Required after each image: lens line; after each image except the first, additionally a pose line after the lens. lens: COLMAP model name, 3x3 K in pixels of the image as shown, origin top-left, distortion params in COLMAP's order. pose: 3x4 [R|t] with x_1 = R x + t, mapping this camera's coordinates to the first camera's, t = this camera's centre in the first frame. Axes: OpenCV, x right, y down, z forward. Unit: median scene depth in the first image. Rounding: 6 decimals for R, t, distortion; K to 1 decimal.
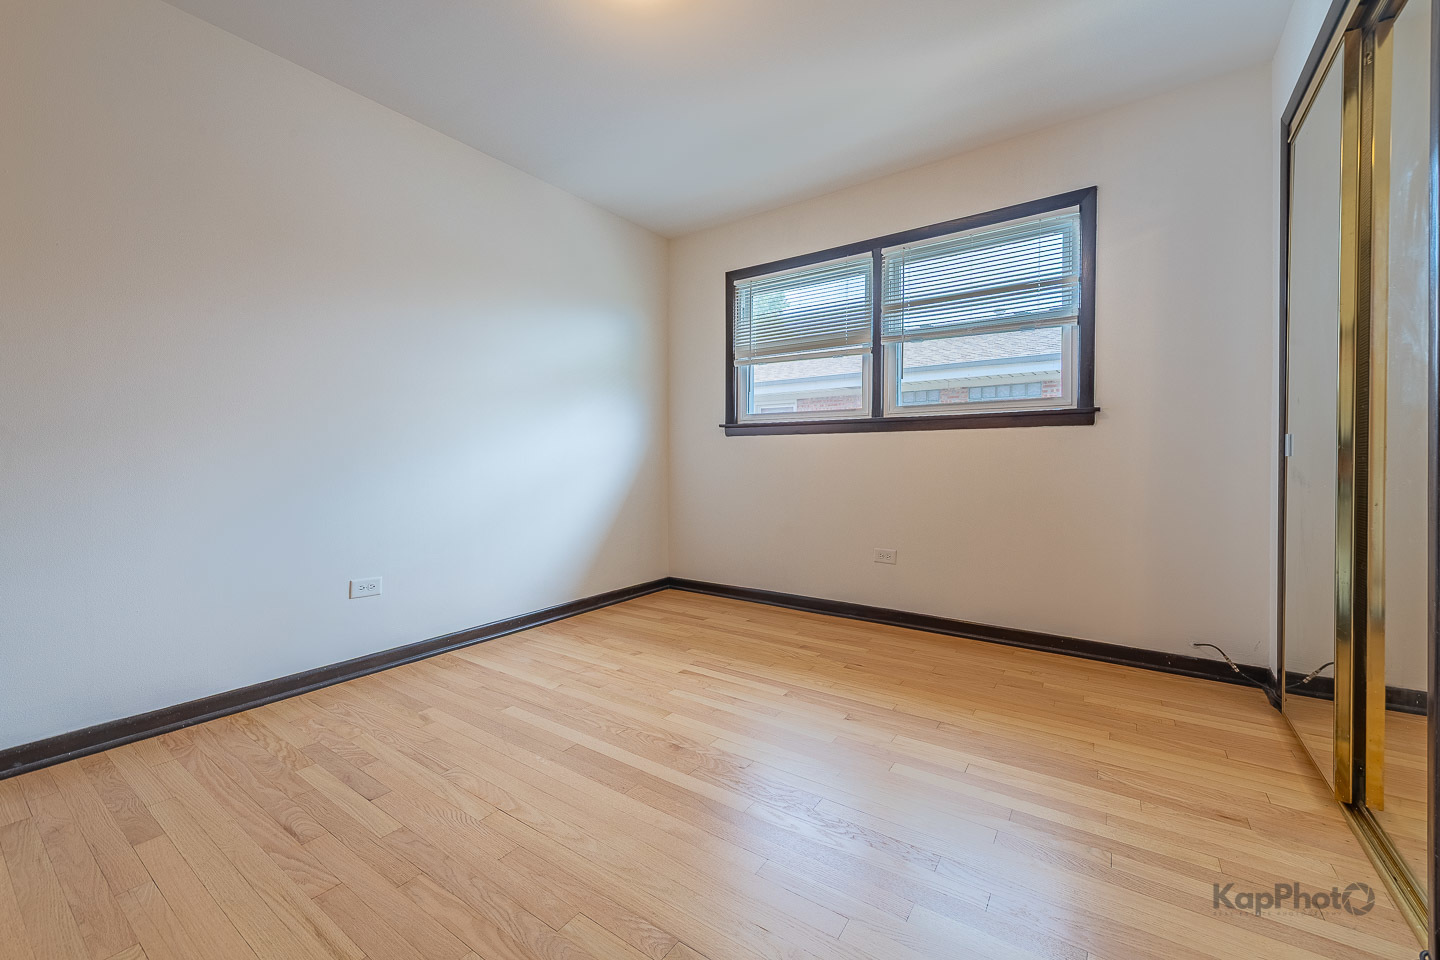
lens RADIAL K [[587.9, 0, 728.9], [0, 587.9, 468.7], [0, 0, 1]] dist [0.008094, -0.001622]
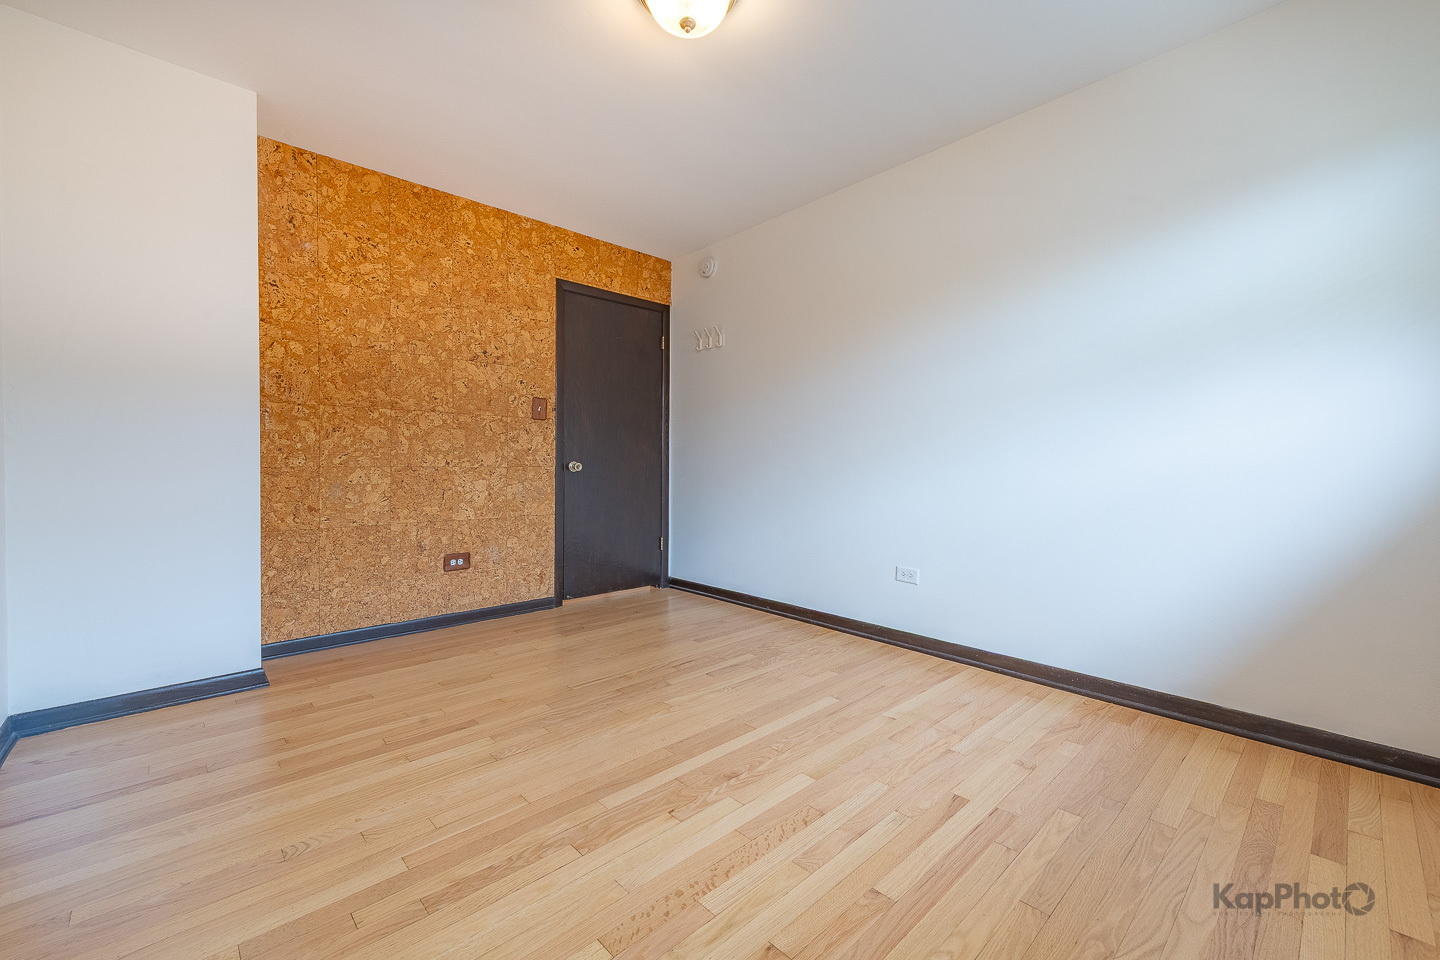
lens RADIAL K [[587.9, 0, 734.7], [0, 587.9, 468.9], [0, 0, 1]] dist [0.008094, -0.001622]
pose [[-0.212601, 0.017387, -0.976984, 0.557760], [-0.021326, 0.999521, 0.022429, -0.031783], [0.976906, 0.025604, -0.212129, 0.798158]]
